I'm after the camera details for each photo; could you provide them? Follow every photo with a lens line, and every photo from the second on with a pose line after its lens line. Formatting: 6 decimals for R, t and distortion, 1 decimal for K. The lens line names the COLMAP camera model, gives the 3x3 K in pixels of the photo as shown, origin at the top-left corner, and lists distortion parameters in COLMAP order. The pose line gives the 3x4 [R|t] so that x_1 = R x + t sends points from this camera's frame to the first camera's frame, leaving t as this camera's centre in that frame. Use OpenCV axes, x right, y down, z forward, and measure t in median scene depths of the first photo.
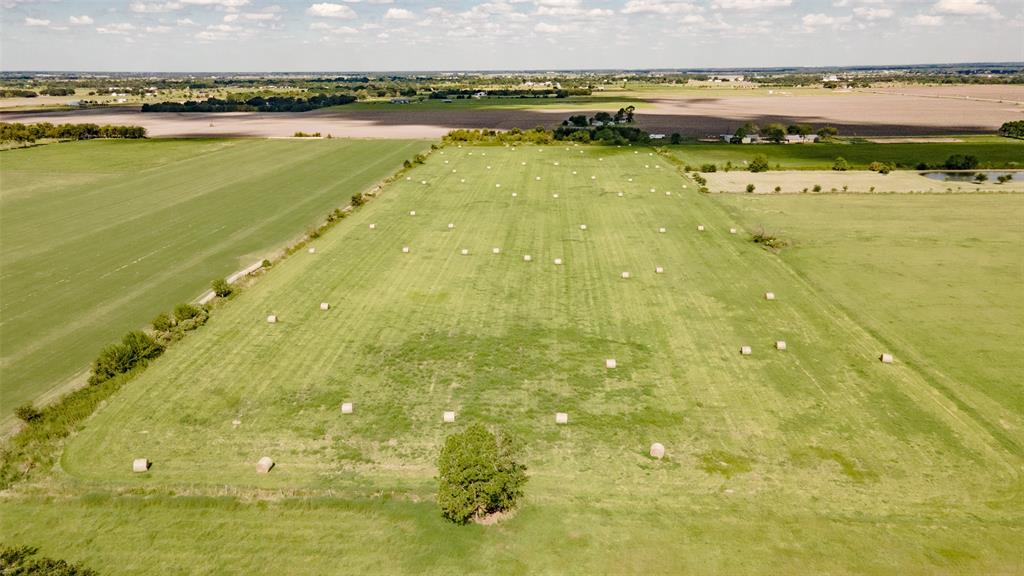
lens RADIAL K [[749.6, 0, 506.4], [0, 749.6, 283.9], [0, 0, 1]] dist [0.008974, 0.057670]
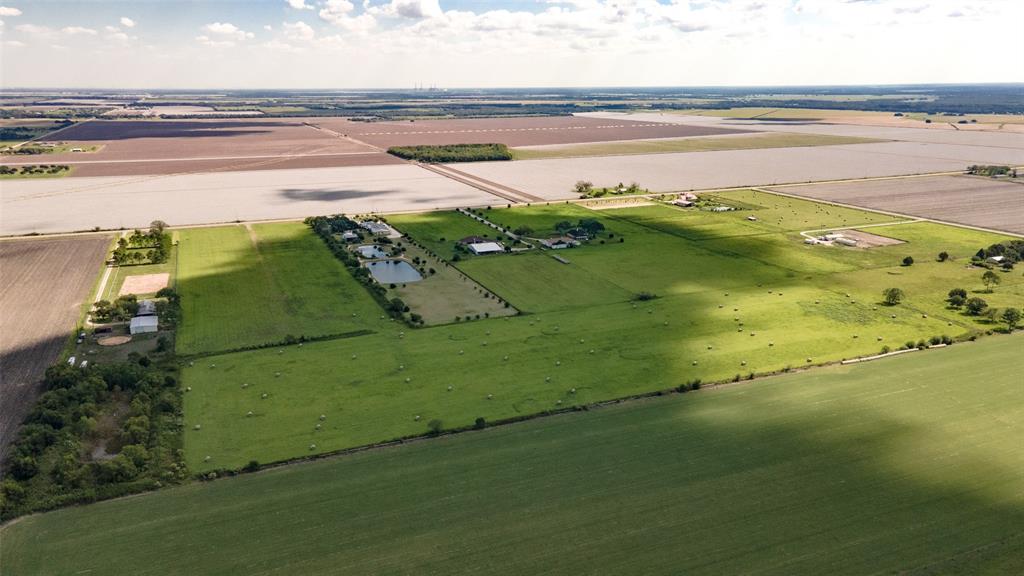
lens RADIAL K [[745.6, 0, 505.8], [0, 745.6, 290.4], [0, 0, 1]] dist [0.025661, 0.024923]
pose [[-0.436325, -0.230598, 0.869739, -2.065626], [0.257853, 0.894018, 0.366393, -1.466385], [-0.862051, 0.384132, -0.330622, 3.044520]]
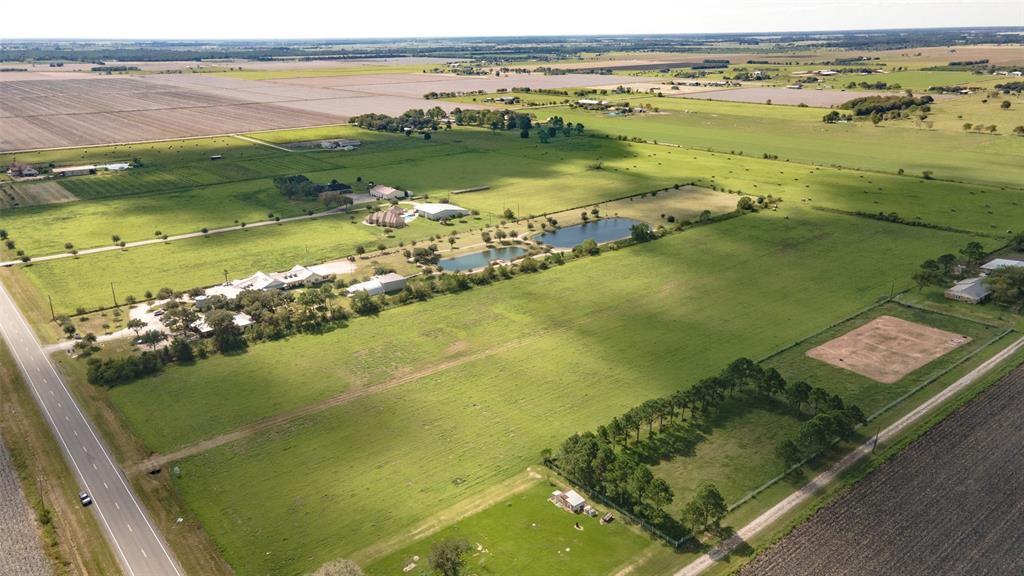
lens RADIAL K [[741.7, 0, 505.7], [0, 741.7, 302.4], [0, 0, 1]] dist [0.013358, 0.051097]
pose [[-0.734263, 0.247342, -0.632202, 3.450951], [-0.172030, 0.833073, 0.525733, -1.441885], [0.656707, 0.494784, -0.569144, 3.667741]]
